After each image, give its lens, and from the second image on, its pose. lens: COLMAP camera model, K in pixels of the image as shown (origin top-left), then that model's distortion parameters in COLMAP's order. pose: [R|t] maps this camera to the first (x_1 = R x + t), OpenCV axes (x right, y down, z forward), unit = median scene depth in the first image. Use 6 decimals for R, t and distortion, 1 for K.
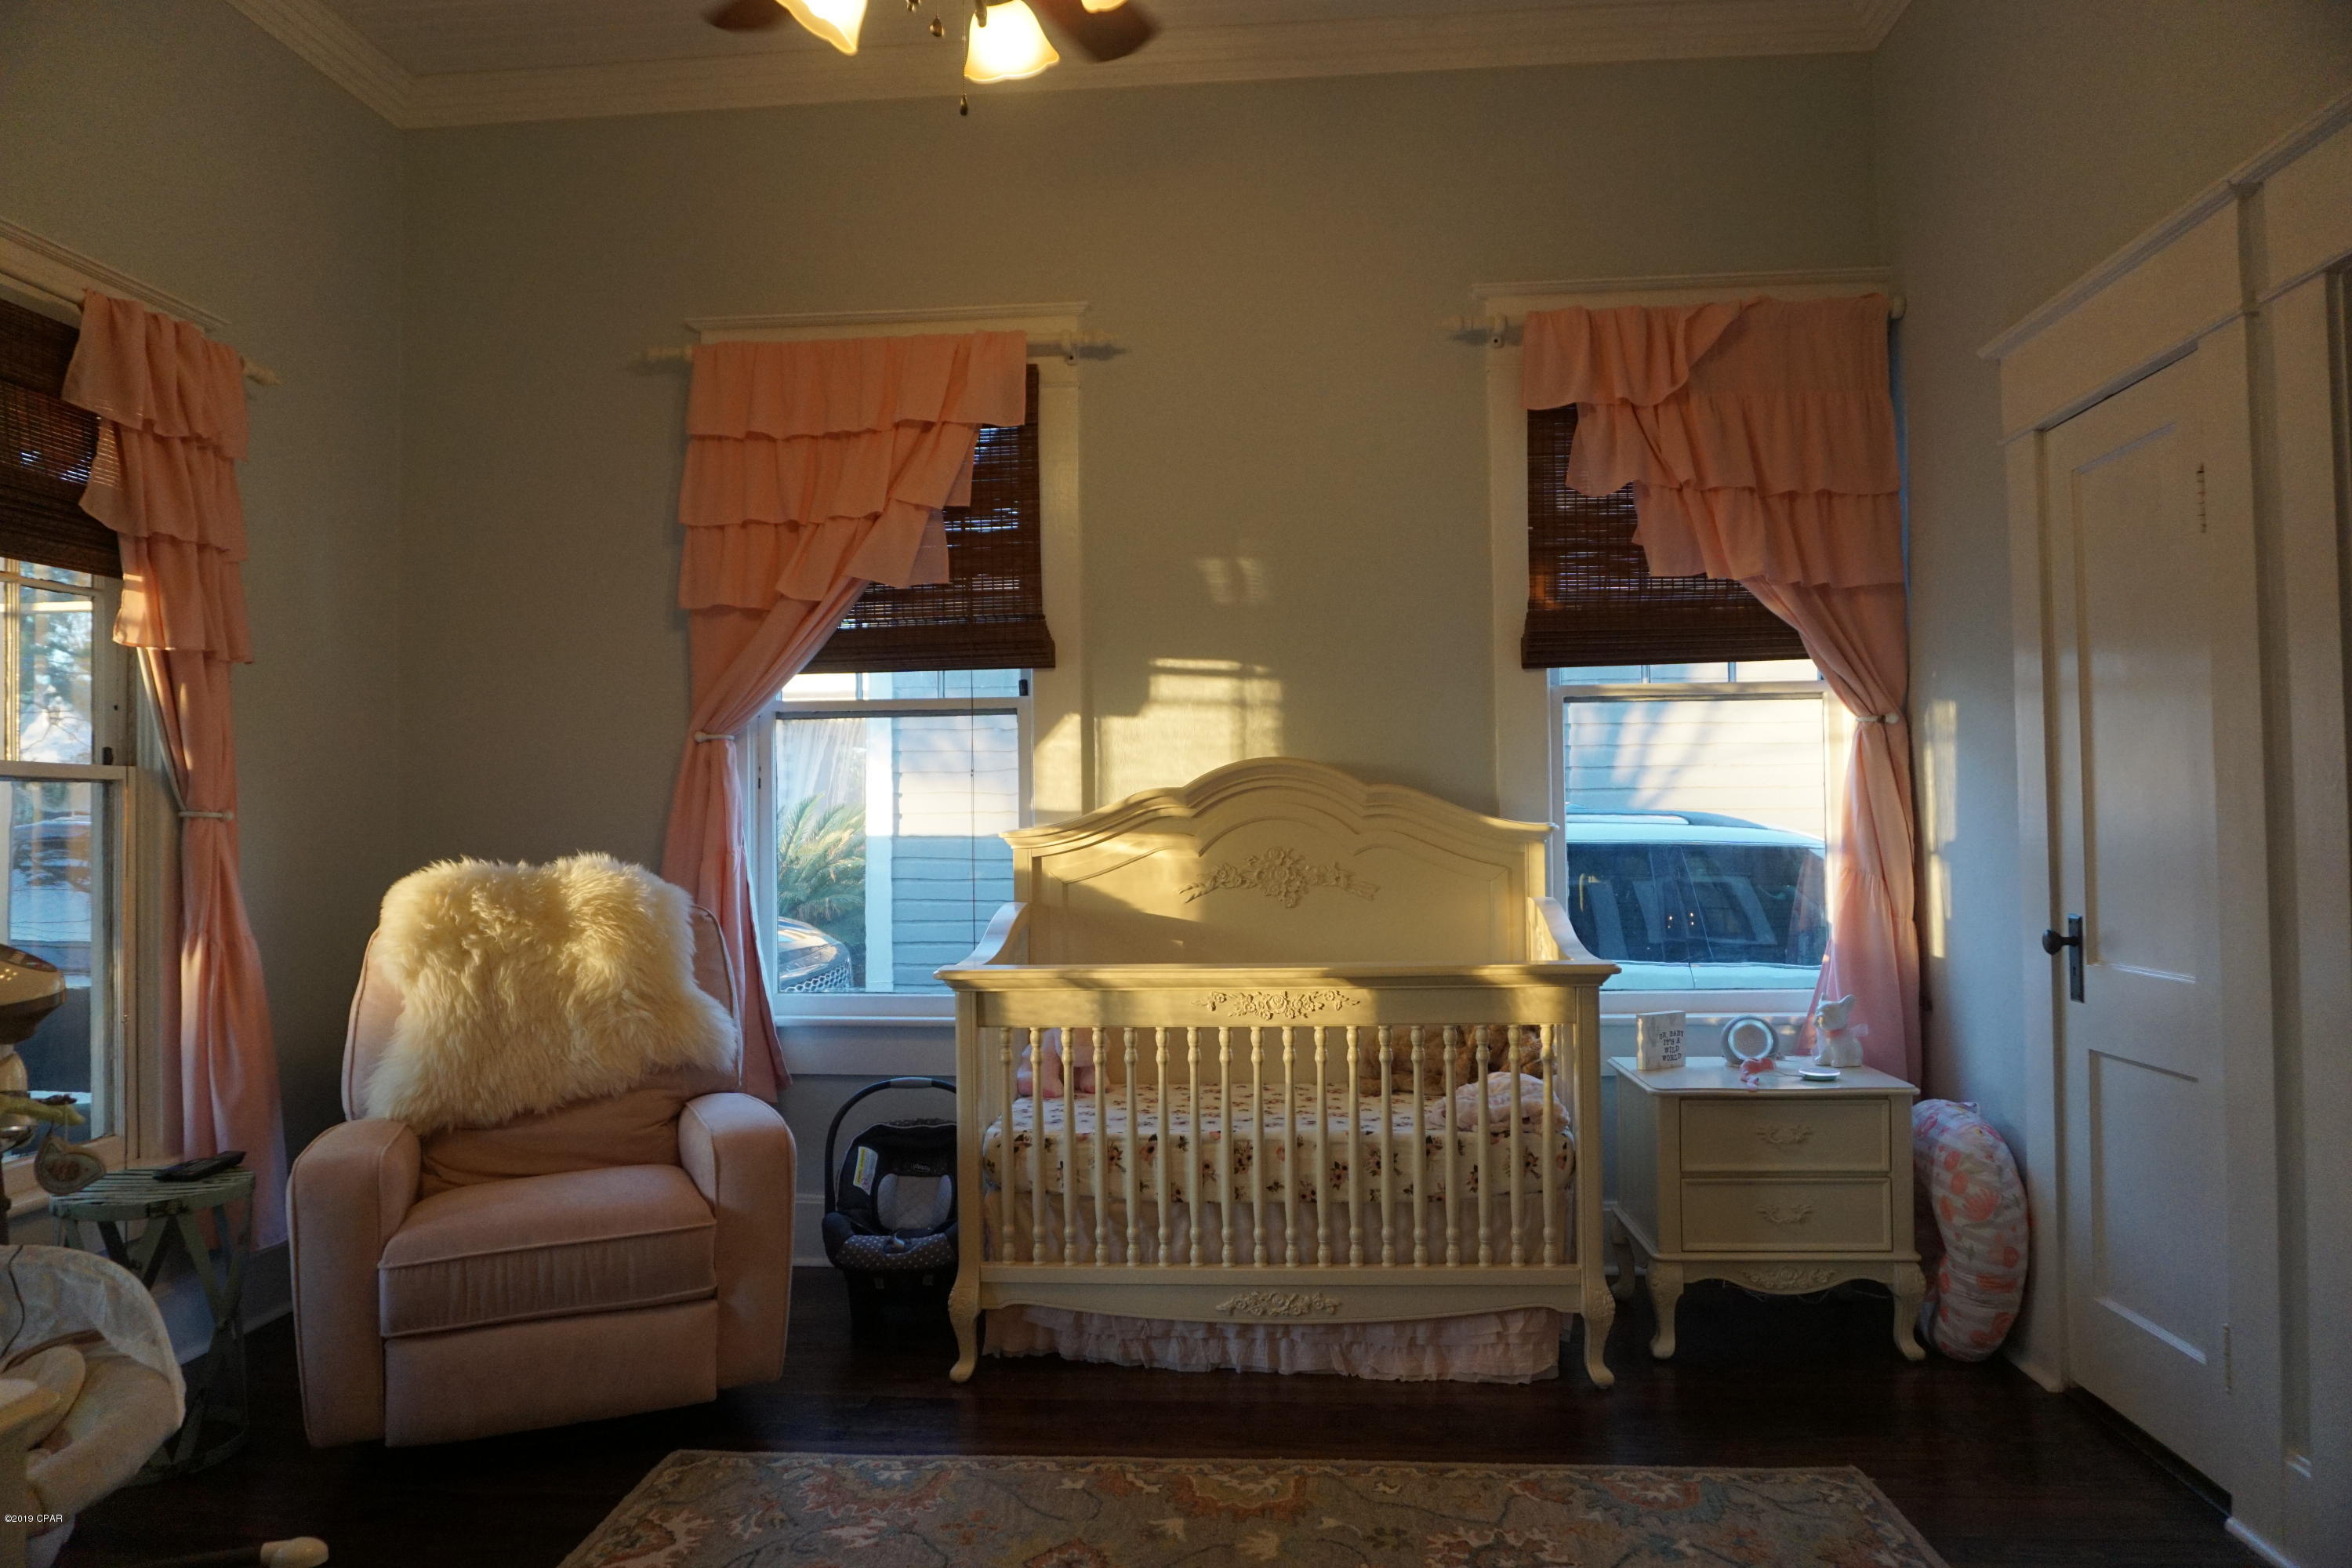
lens RADIAL K [[1553.2, 0, 1169.6], [0, 1553.2, 777.5], [0, 0, 1]] dist [-0.071653, 0.038686]
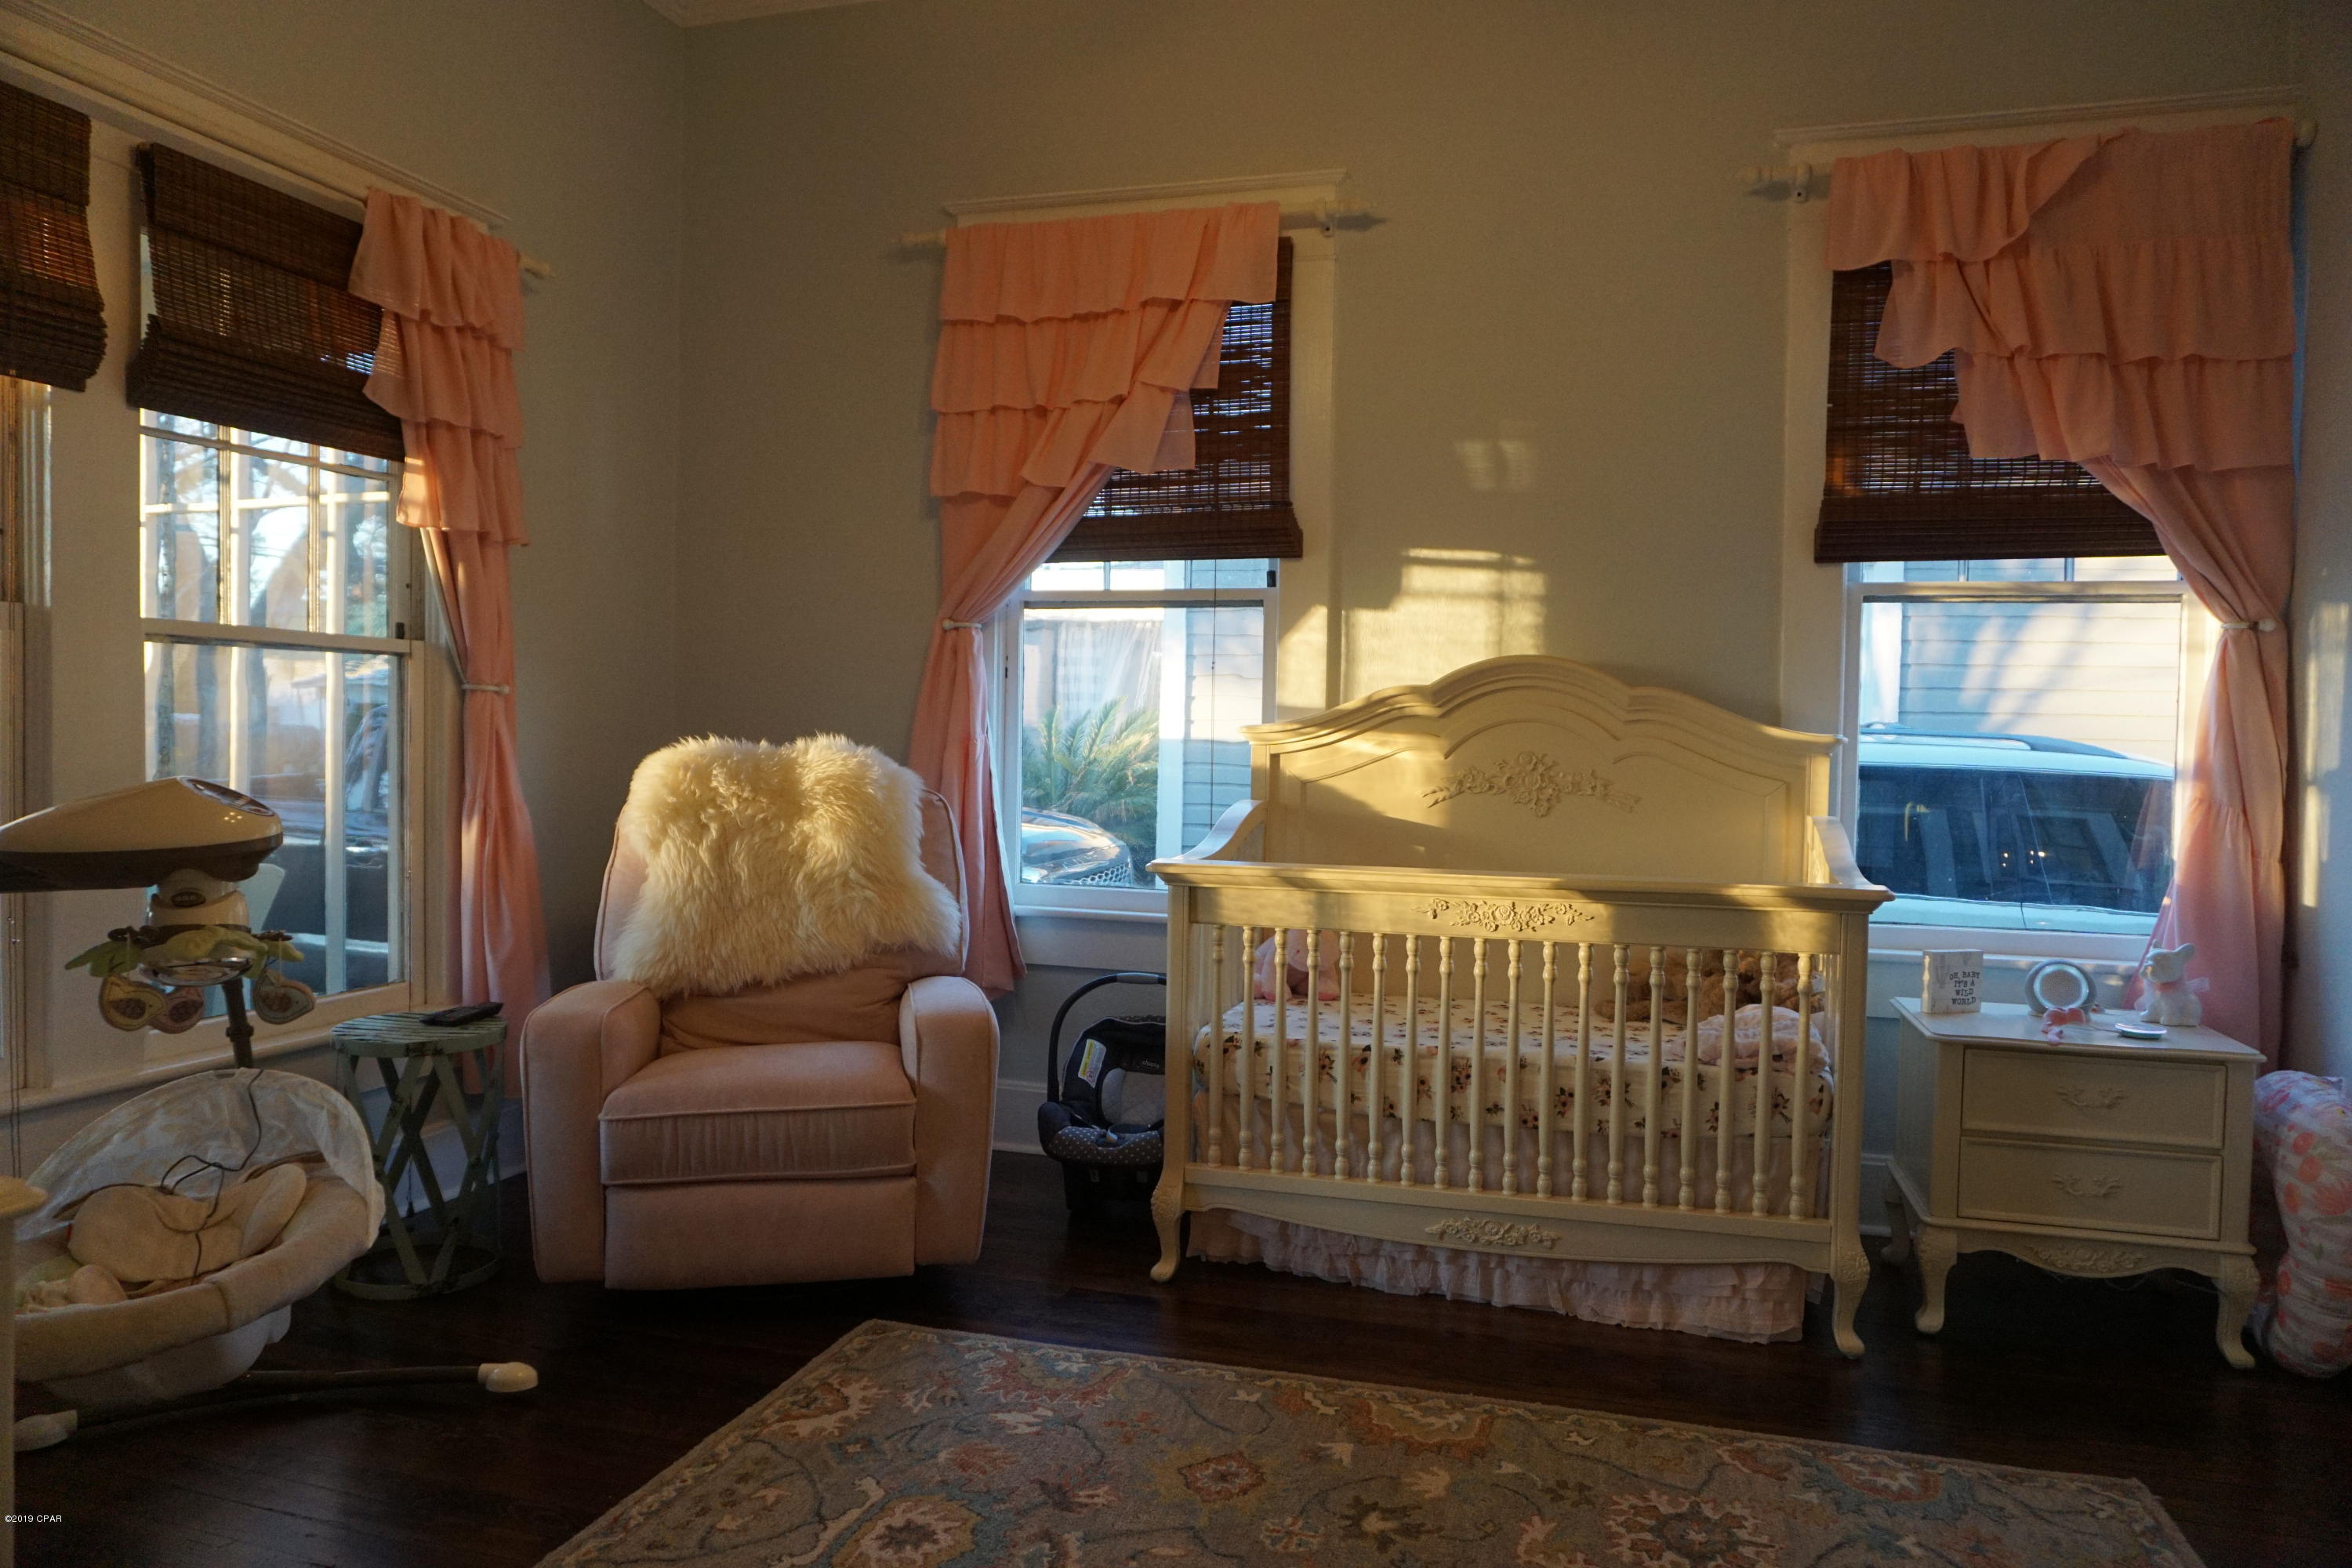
lens RADIAL K [[1553.2, 0, 1169.6], [0, 1553.2, 777.5], [0, 0, 1]] dist [-0.071653, 0.038686]
pose [[0.976855, 0.035557, -0.210925, 0.064484], [-0.024124, 0.998109, 0.056533, 0.015367], [0.212537, -0.050136, 0.975866, 0.052643]]
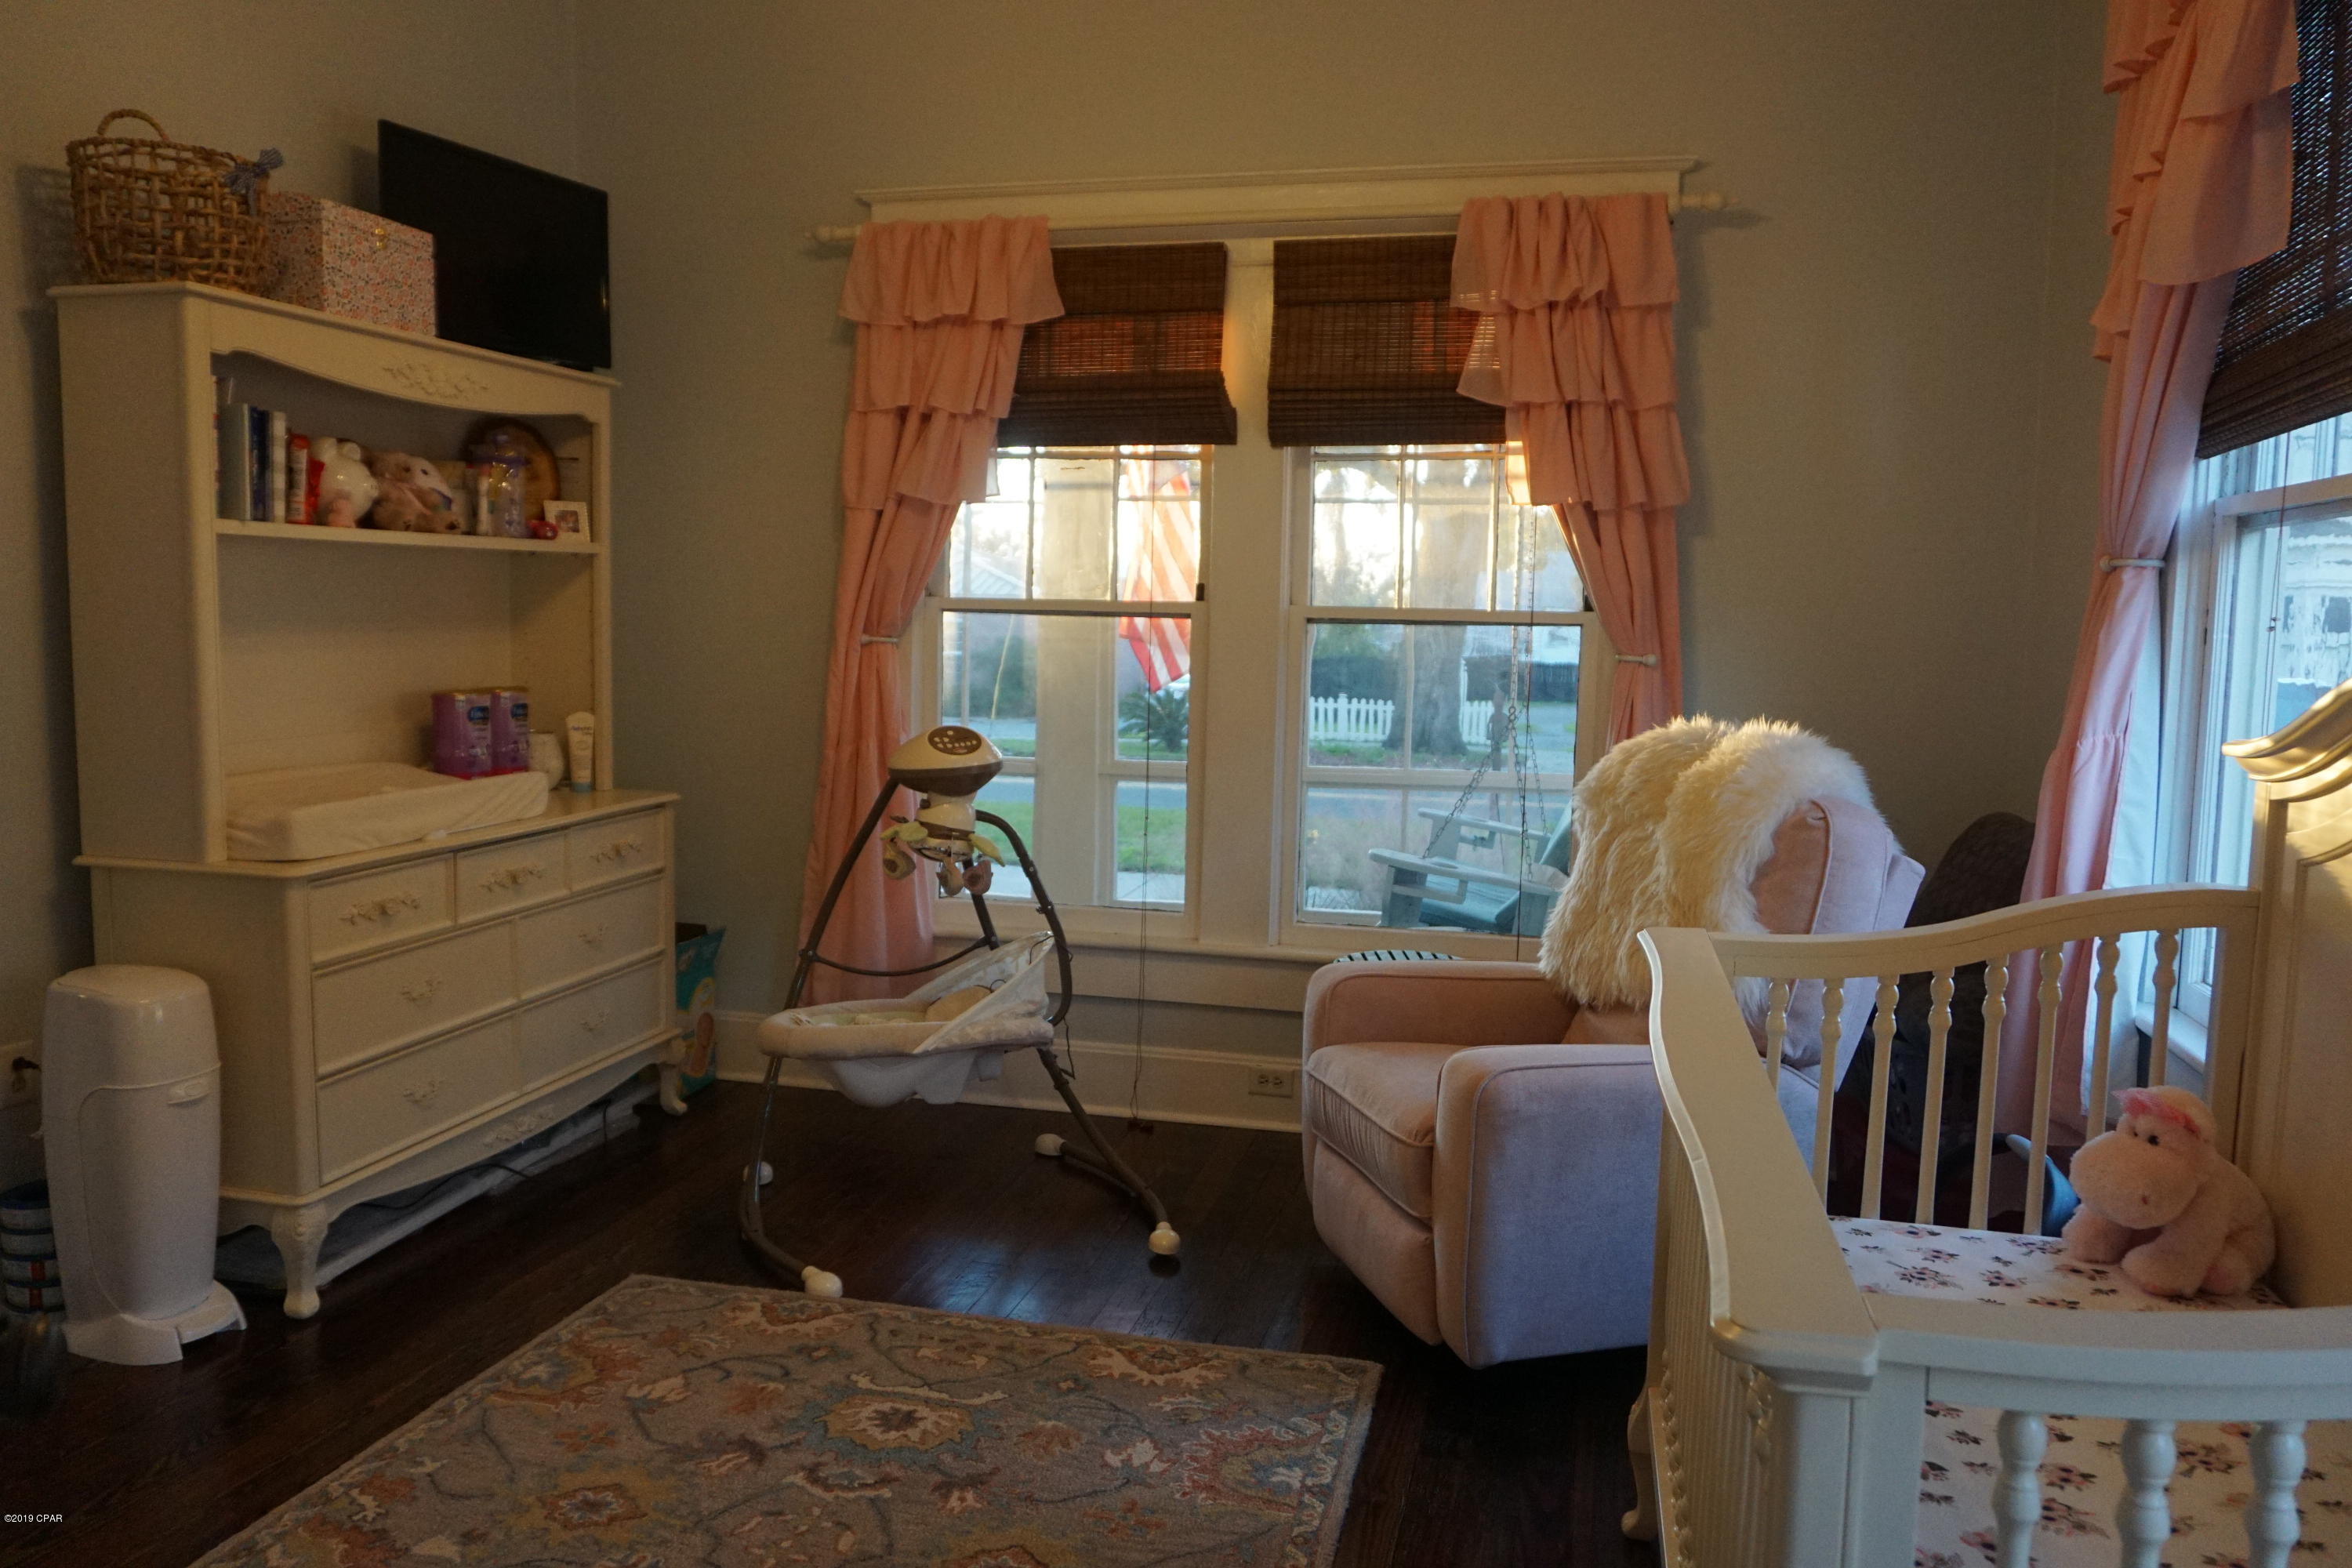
lens RADIAL K [[1672.3, 0, 1177.5], [0, 1672.3, 788.4], [0, 0, 1]] dist [-0.056422, -0.000348]
pose [[-0.148306, 0.102244, -0.983642, 0.559669], [0.004263, 0.994698, 0.102750, -0.006030], [0.988932, 0.011045, -0.147955, 0.891563]]
